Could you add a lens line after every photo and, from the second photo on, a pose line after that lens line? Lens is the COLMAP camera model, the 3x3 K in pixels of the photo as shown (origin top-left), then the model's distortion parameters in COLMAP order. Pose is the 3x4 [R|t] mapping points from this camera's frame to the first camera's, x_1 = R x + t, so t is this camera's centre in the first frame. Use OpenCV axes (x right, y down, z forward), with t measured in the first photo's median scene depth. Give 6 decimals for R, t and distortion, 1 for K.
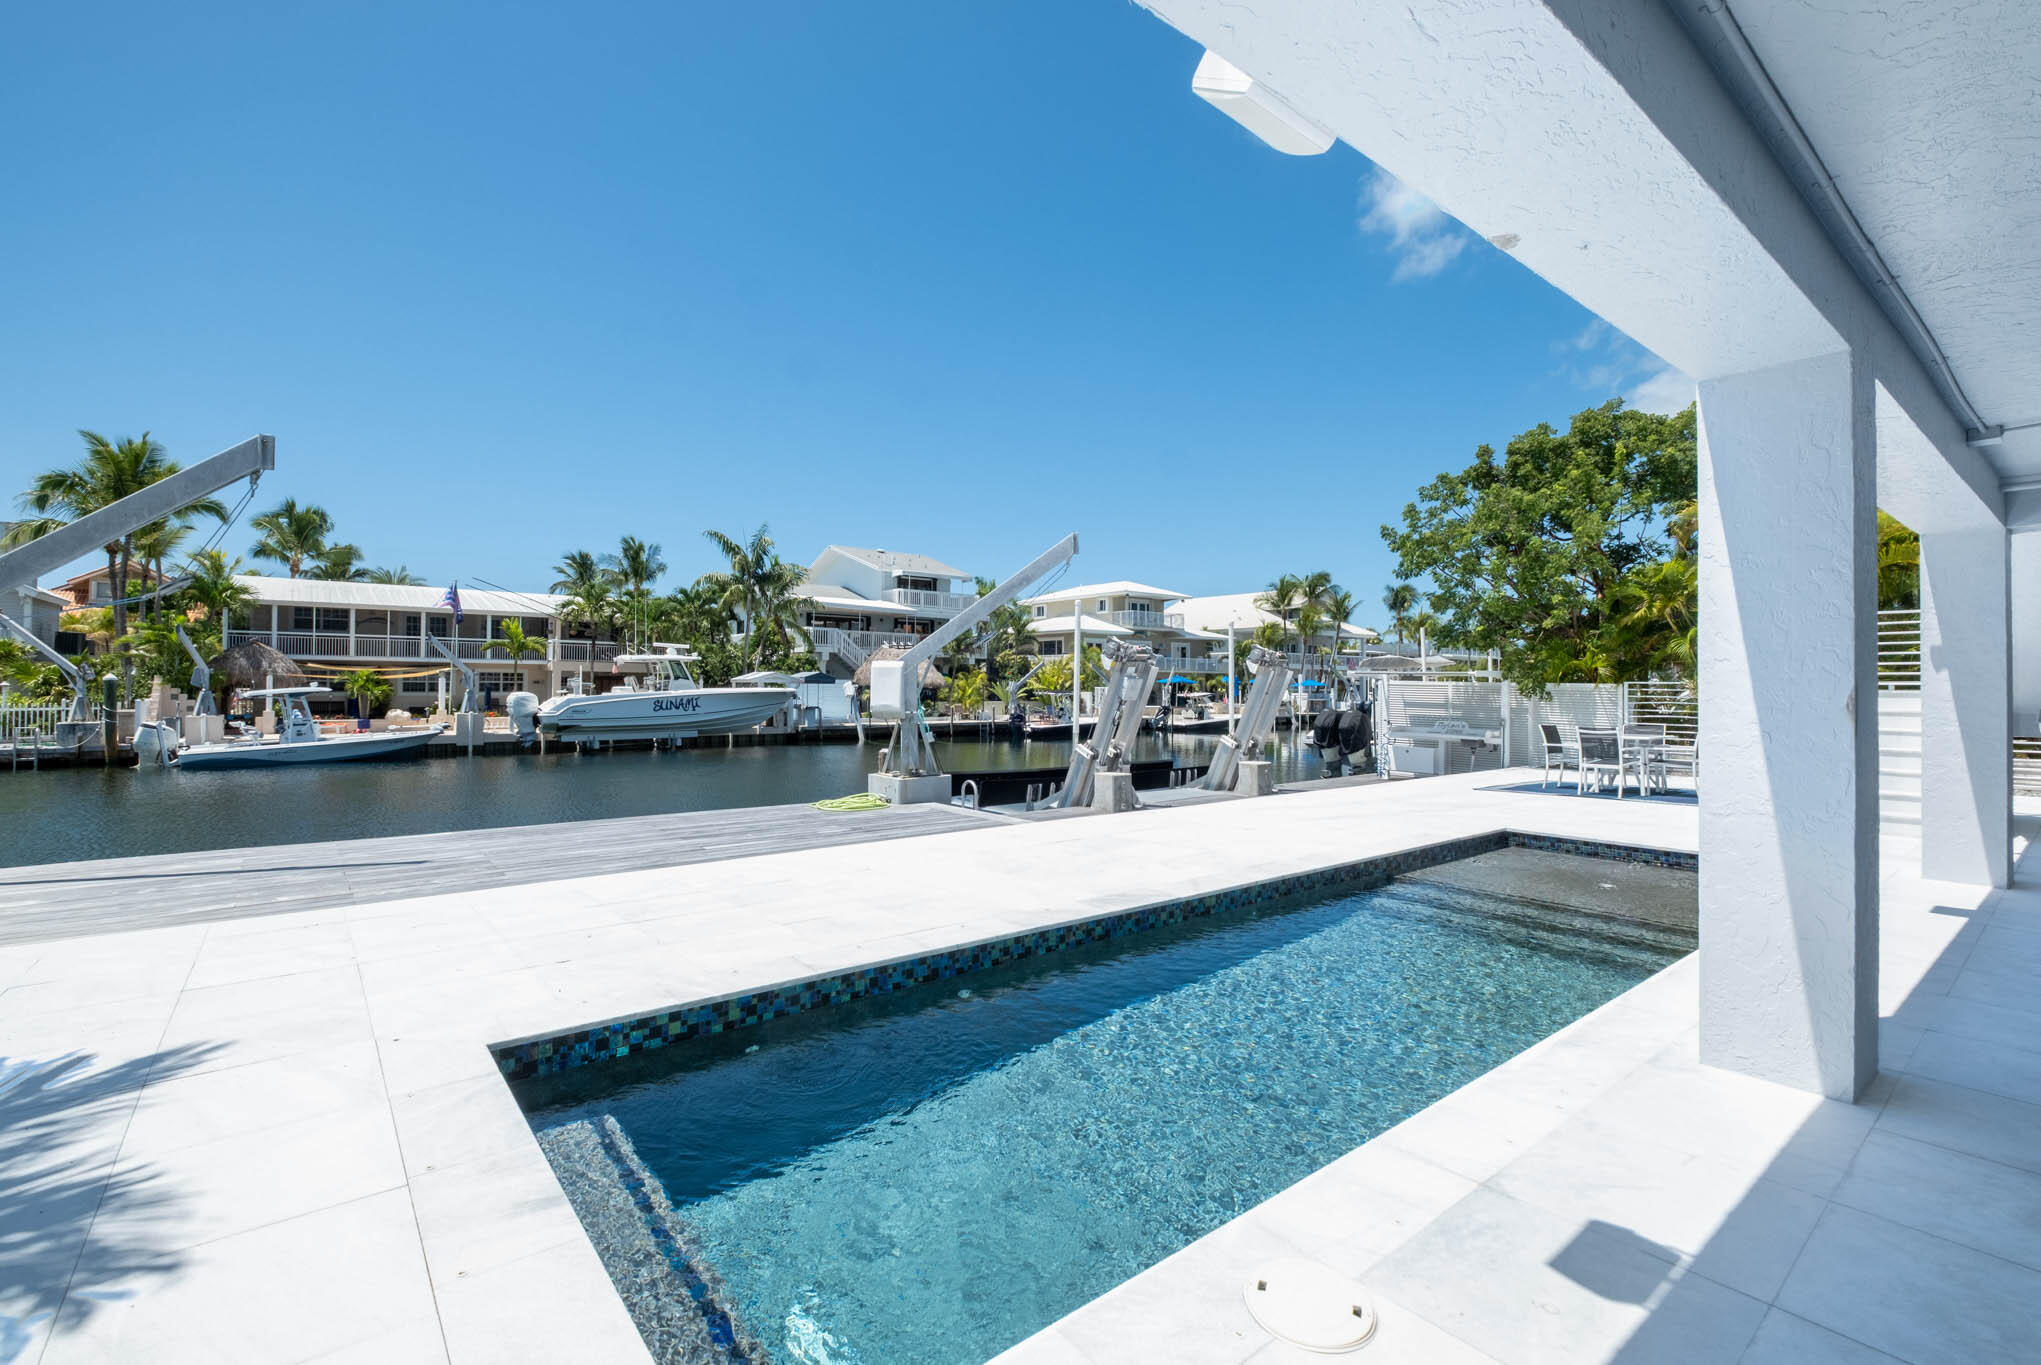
lens RADIAL K [[899.3, 0, 1020.5], [0, 899.3, 682.5], [0, 0, 1]] dist [-0.000112, -0.000120]
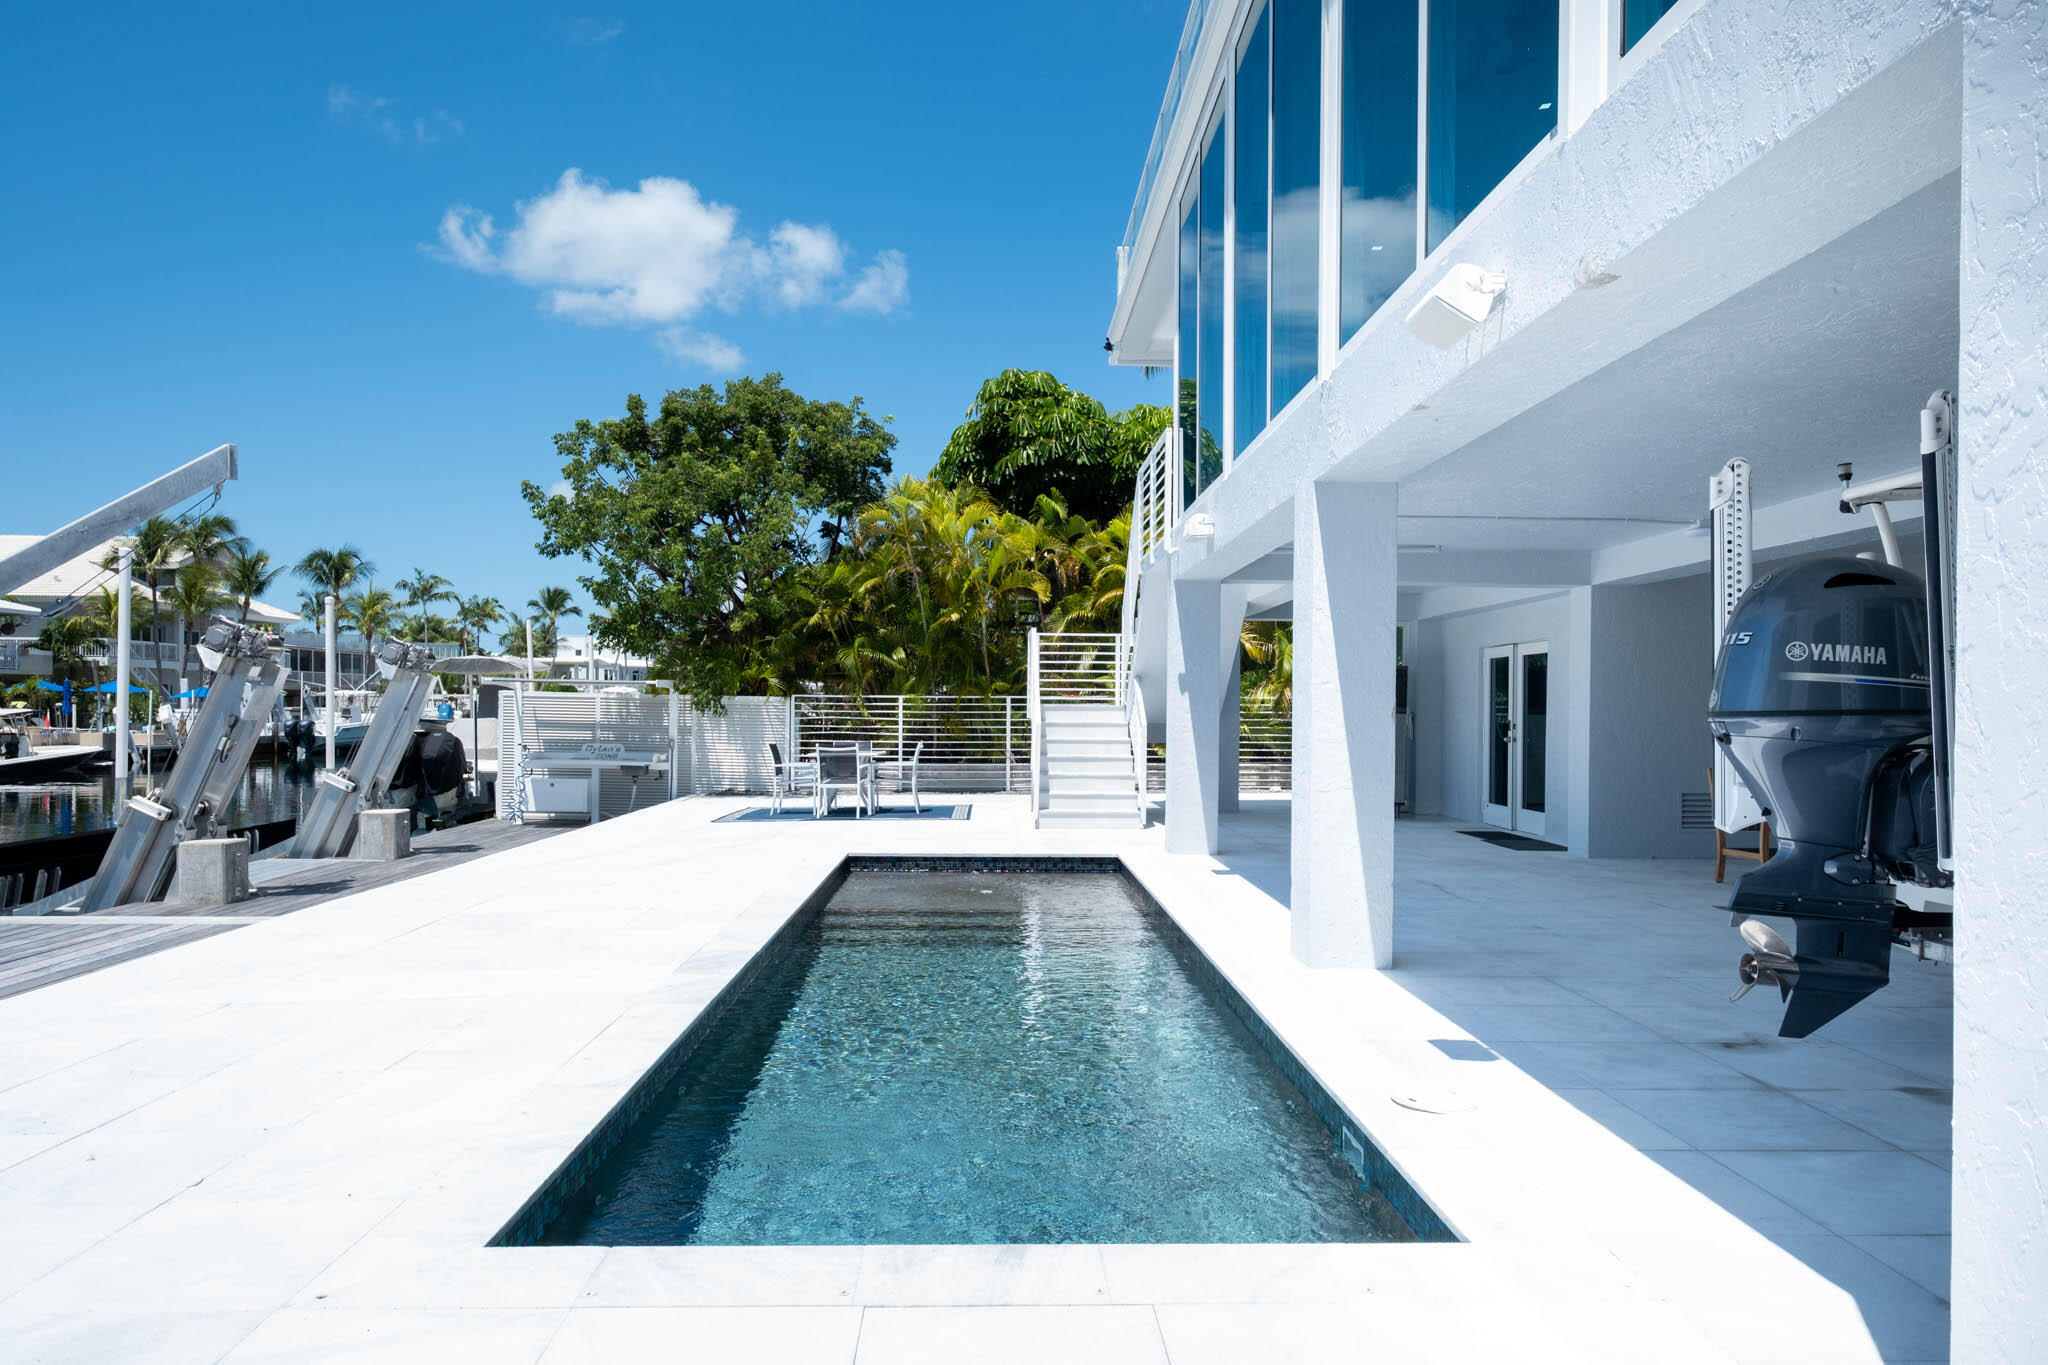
lens RADIAL K [[1308.8, 0, 1018.4], [0, 1308.8, 721.0], [0, 0, 1]] dist [0.003052, 0.001045]
pose [[0.607192, -0.009375, 0.794500, -0.169850], [-0.007374, 0.999821, 0.017433, 0.000514], [-0.794521, -0.016444, 0.607014, 0.019697]]
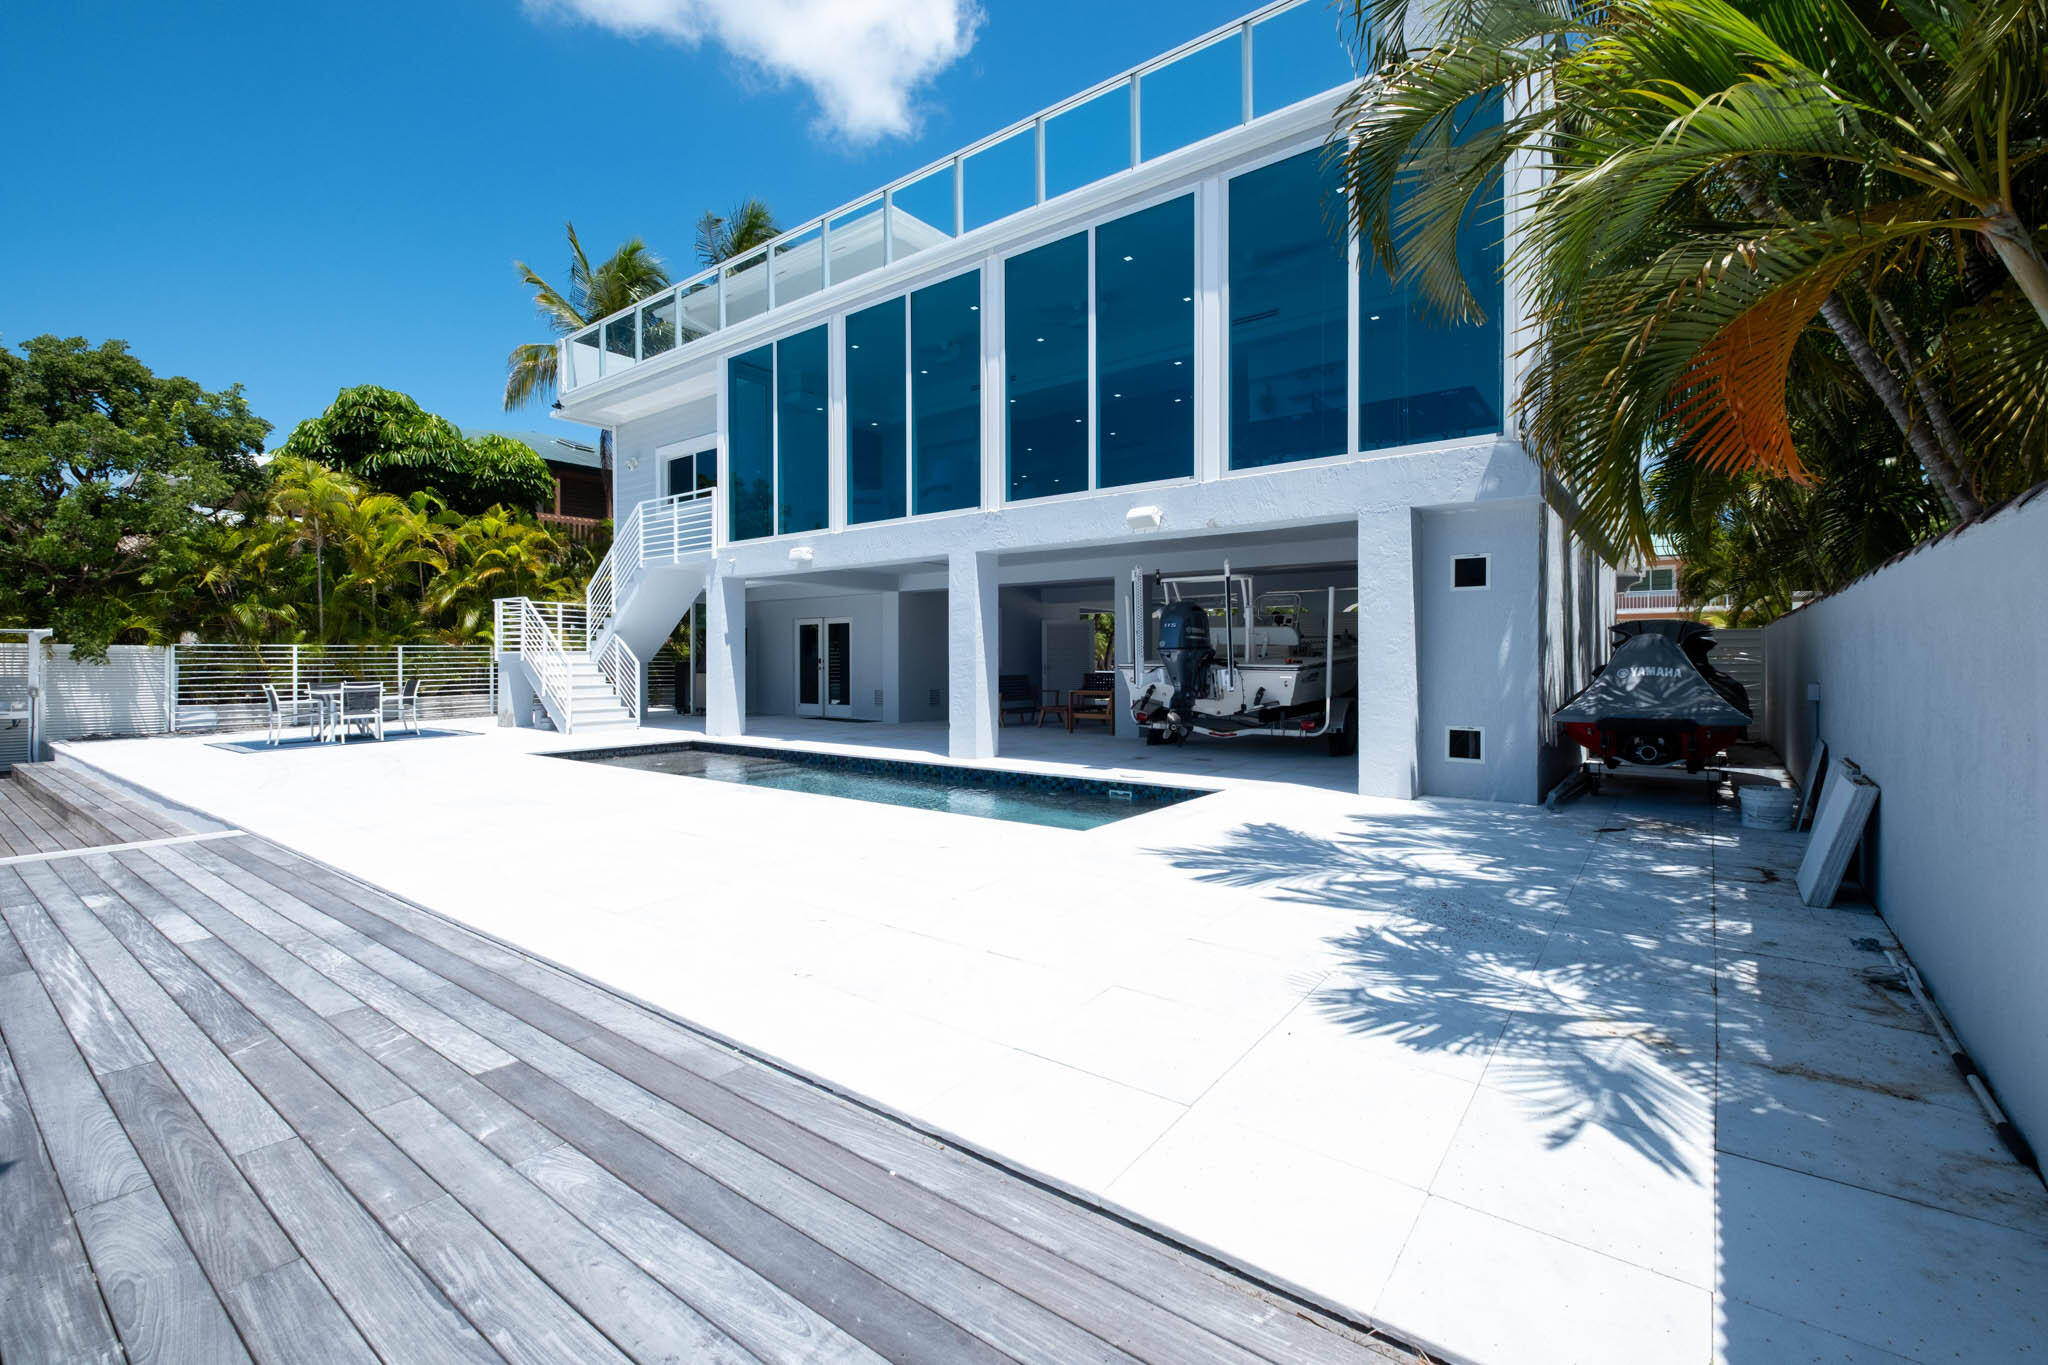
lens RADIAL K [[882.5, 0, 1018.7], [0, 882.5, 674.0], [0, 0, 1]] dist [-0.000415, -0.000429]
pose [[-0.250077, -0.022558, 0.967963, -0.363009], [-0.001965, 0.999738, 0.022791, 0.005961], [-0.968224, 0.003798, -0.250056, 0.256209]]
